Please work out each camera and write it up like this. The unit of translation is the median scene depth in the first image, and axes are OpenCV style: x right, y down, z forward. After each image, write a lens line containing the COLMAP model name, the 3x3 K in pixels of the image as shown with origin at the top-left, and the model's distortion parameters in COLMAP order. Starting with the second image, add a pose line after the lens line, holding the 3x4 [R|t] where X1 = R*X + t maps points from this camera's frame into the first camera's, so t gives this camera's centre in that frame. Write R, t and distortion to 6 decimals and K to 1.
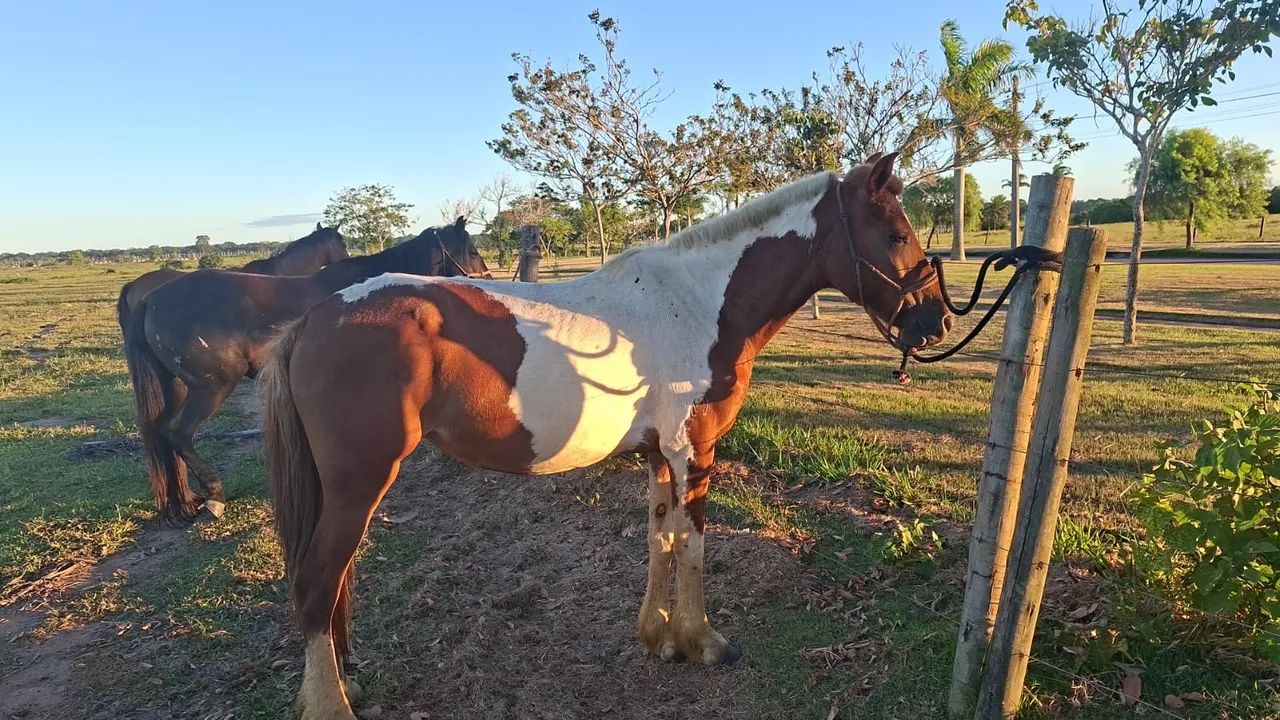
lens RADIAL K [[719.3, 0, 640.0], [0, 719.3, 360.0], [0, 0, 1]] dist [0.045412, -0.032092]
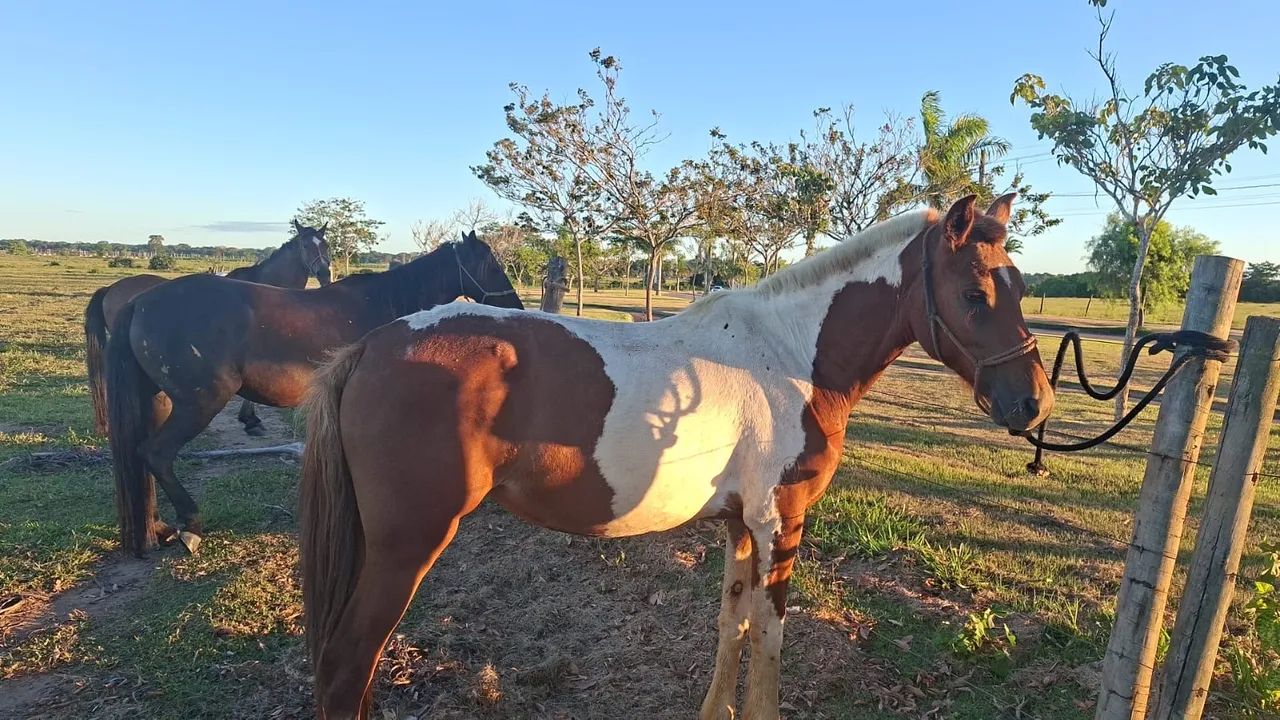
lens RADIAL K [[719.3, 0, 640.0], [0, 719.3, 360.0], [0, 0, 1]] dist [0.045412, -0.032092]
pose [[0.995703, 0.074491, 0.055008, -0.084656], [-0.071605, 0.996040, -0.052691, -0.009908], [-0.058715, 0.048526, 0.997095, 0.056453]]
